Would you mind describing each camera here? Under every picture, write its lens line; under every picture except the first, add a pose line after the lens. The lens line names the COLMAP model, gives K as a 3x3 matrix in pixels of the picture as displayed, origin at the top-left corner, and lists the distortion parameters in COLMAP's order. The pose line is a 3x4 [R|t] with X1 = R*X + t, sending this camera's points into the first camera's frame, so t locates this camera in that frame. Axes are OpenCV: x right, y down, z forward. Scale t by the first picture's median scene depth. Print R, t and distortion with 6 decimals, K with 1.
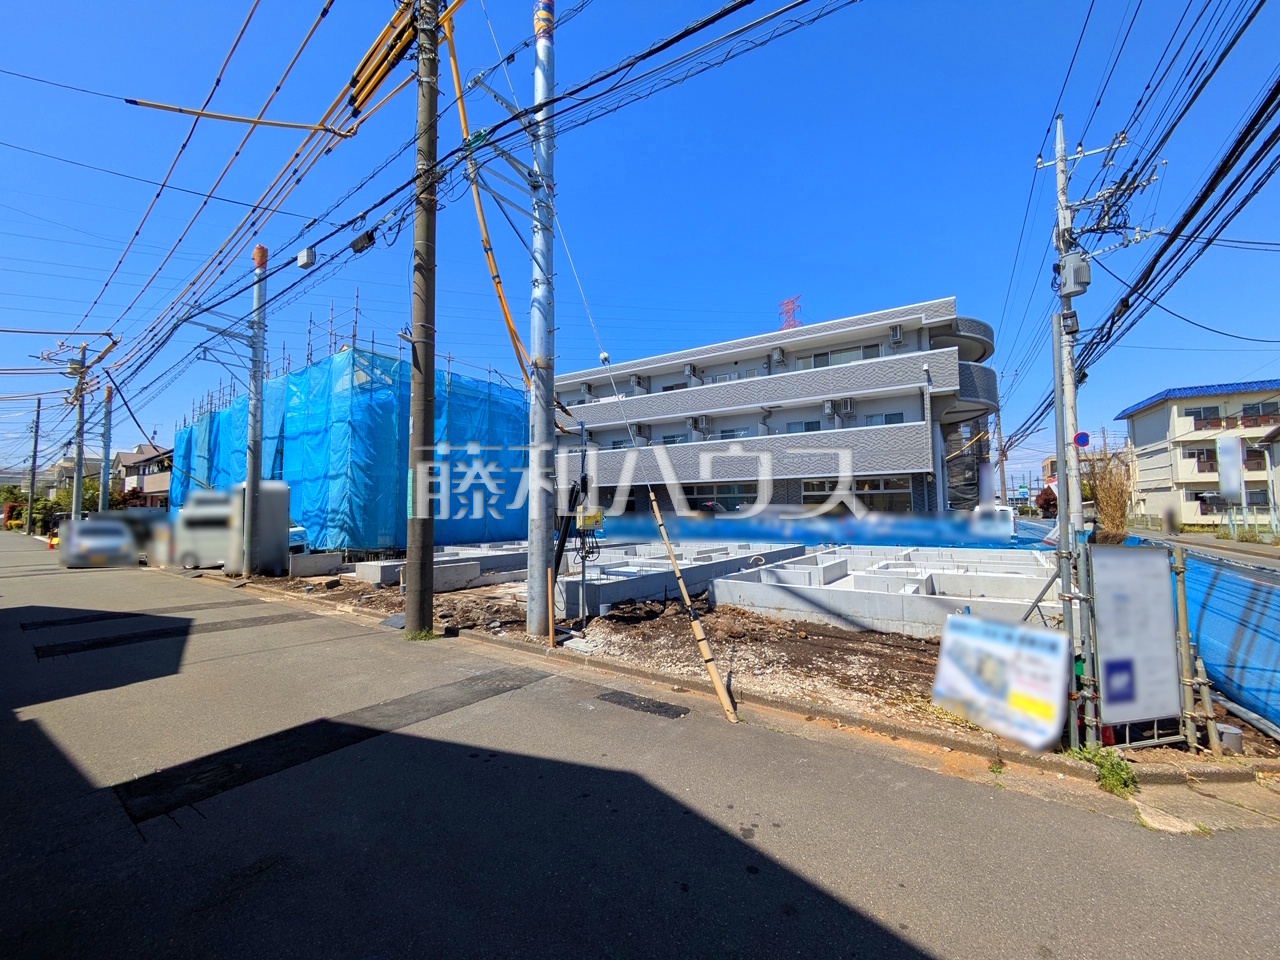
lens RADIAL K [[506.4, 0, 642.7], [0, 506.4, 482.5], [0, 0, 1]] dist [-0.002615, 0.002661]
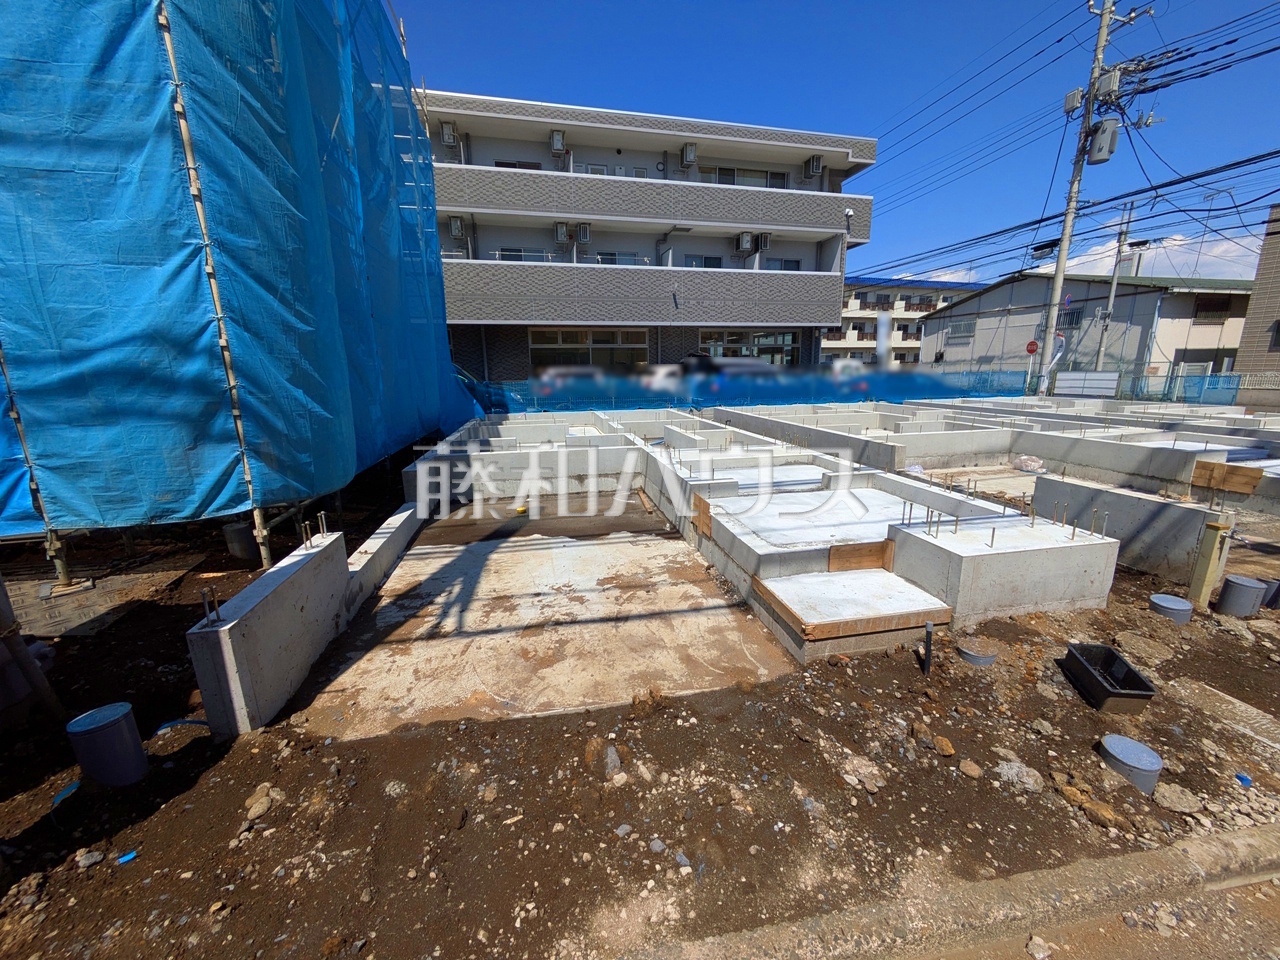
lens RADIAL K [[506.4, 0, 643.1], [0, 506.4, 481.7], [0, 0, 1]] dist [-0.002615, 0.002661]
pose [[0.688160, -0.158448, 0.708047, -0.419097], [-0.034106, 0.967721, 0.249705, 0.036205], [-0.724757, -0.195985, 0.660543, 0.485554]]
